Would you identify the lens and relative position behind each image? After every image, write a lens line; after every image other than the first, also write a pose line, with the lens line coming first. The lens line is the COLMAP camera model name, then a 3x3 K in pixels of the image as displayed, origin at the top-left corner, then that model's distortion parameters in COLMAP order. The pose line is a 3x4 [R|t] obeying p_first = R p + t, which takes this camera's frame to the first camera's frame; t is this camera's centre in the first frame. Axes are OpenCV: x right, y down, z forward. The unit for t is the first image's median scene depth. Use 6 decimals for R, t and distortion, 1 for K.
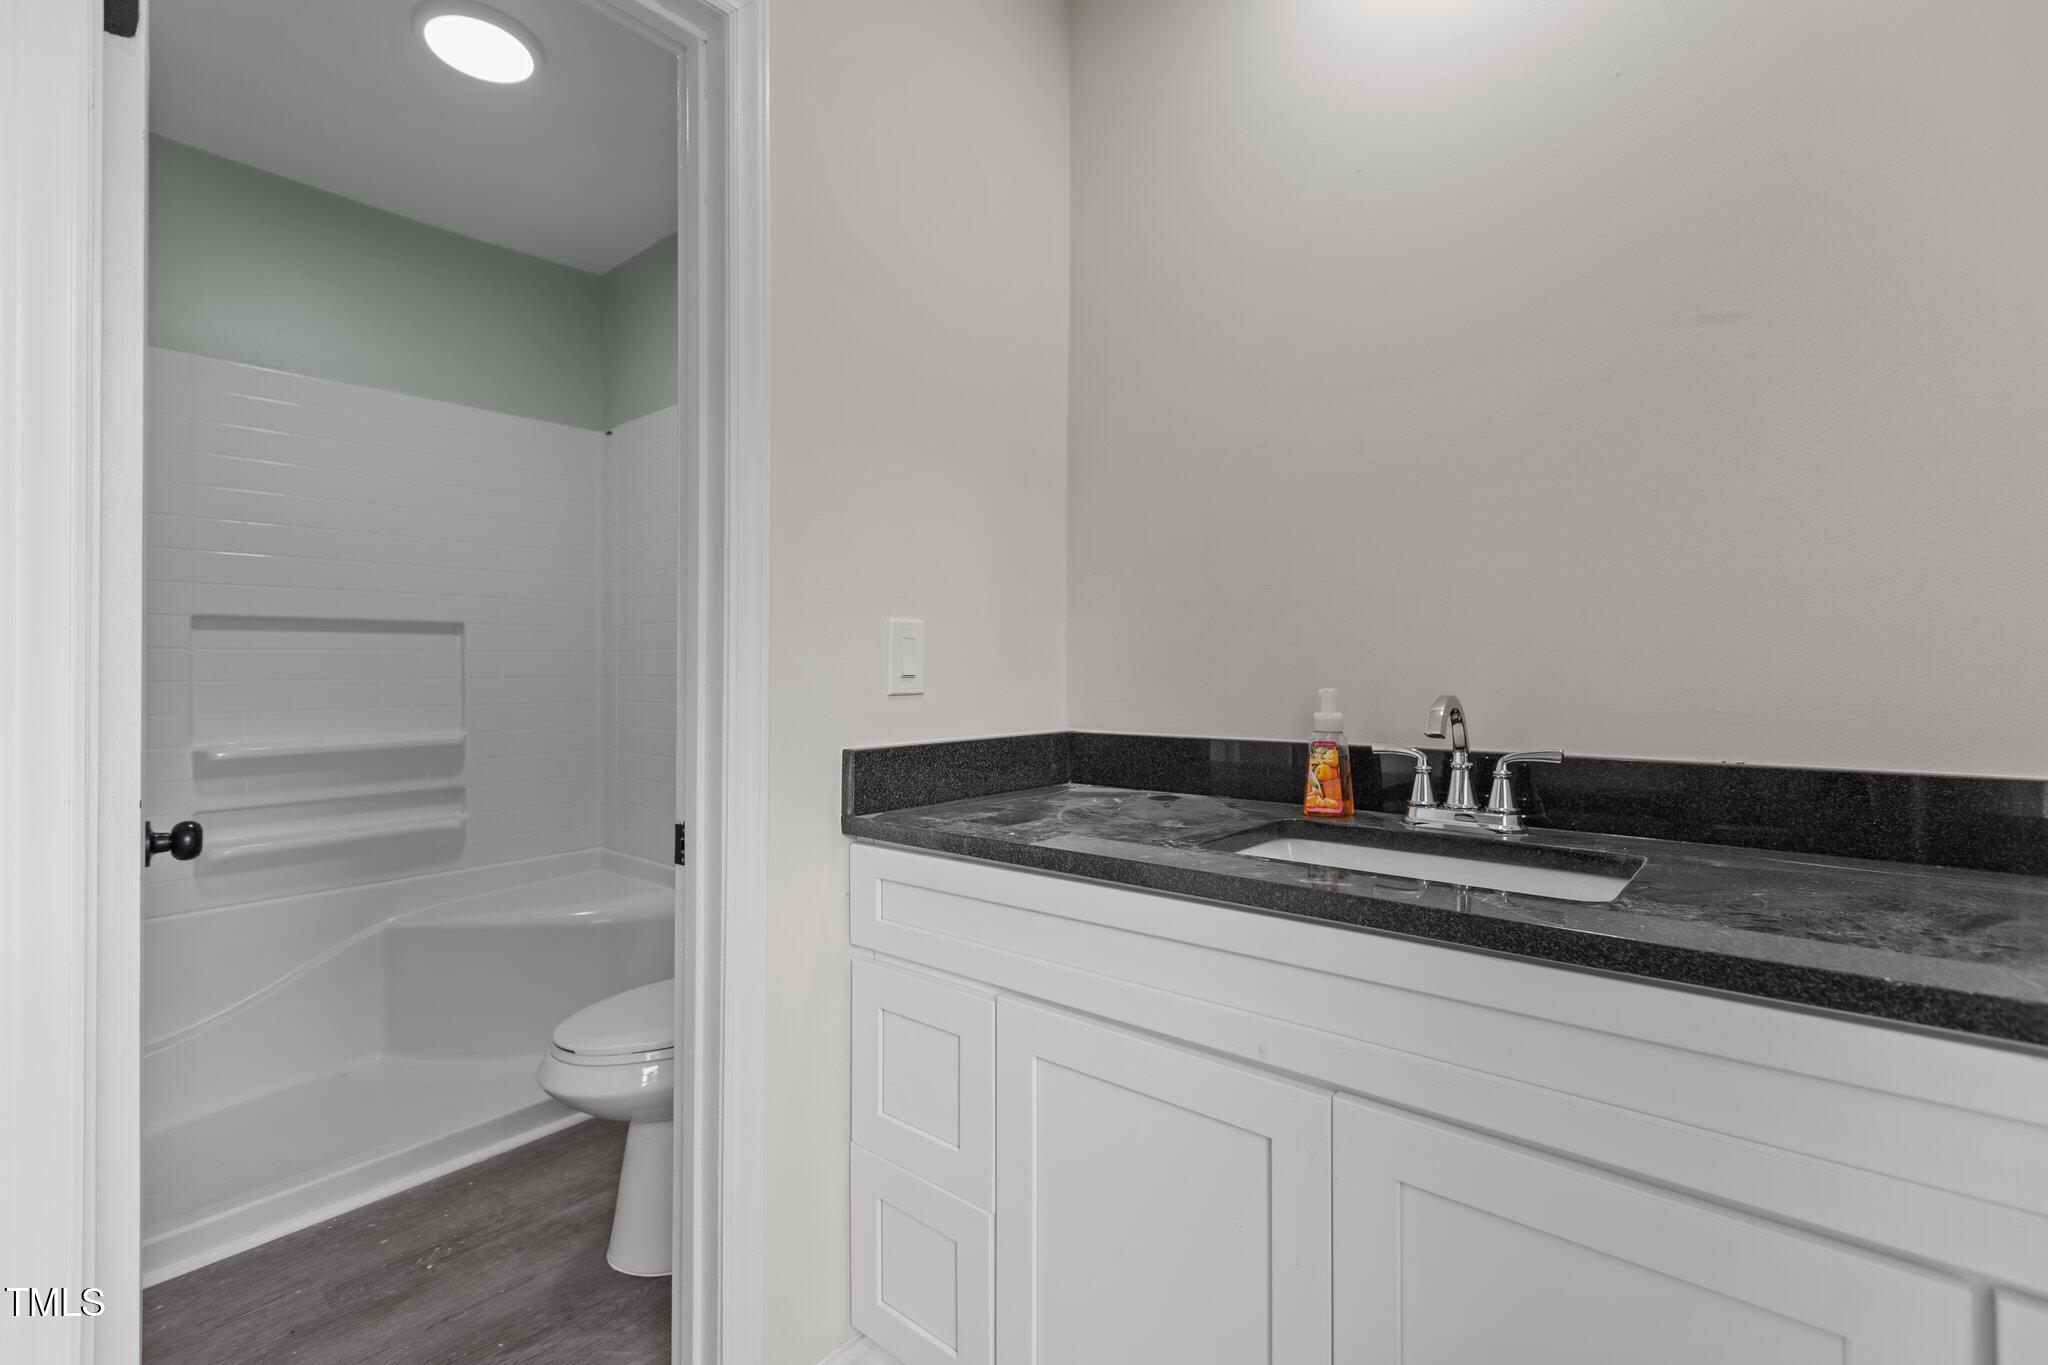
lens RADIAL K [[913.1, 0, 1024.3], [0, 913.1, 676.6], [0, 0, 1]] dist [-0.002575, -0.000838]
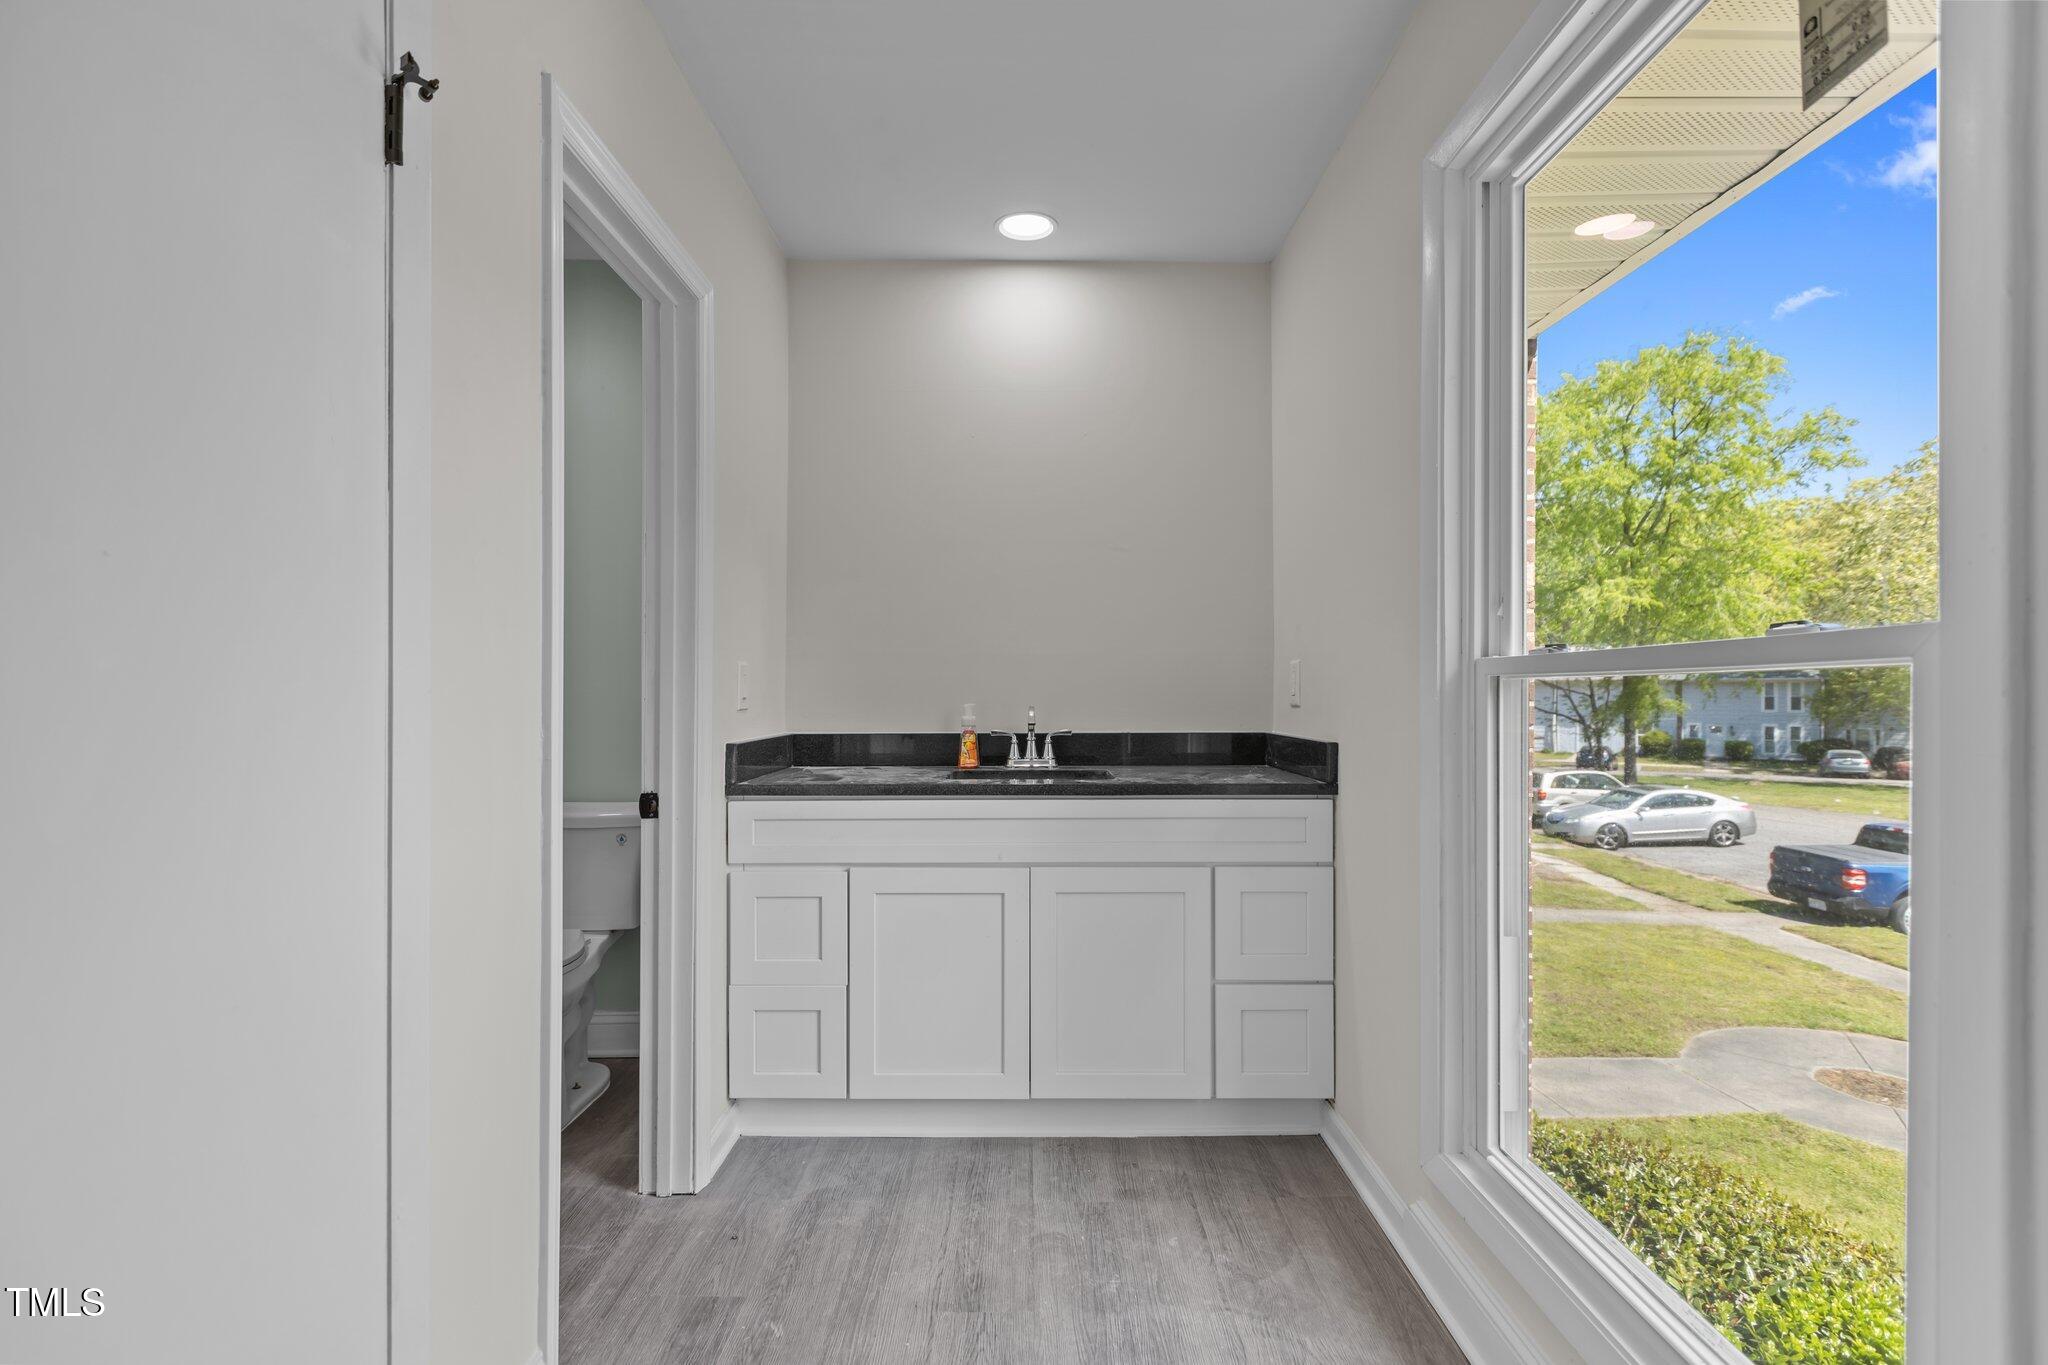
lens RADIAL K [[913.1, 0, 1023.8], [0, 913.1, 688.6], [0, 0, 1]] dist [-0.002575, -0.000838]
pose [[0.761722, 0.003913, 0.647892, -0.932004], [0.002175, 0.999961, -0.008595, -0.004656], [-0.647900, 0.007956, 0.761684, -0.642595]]
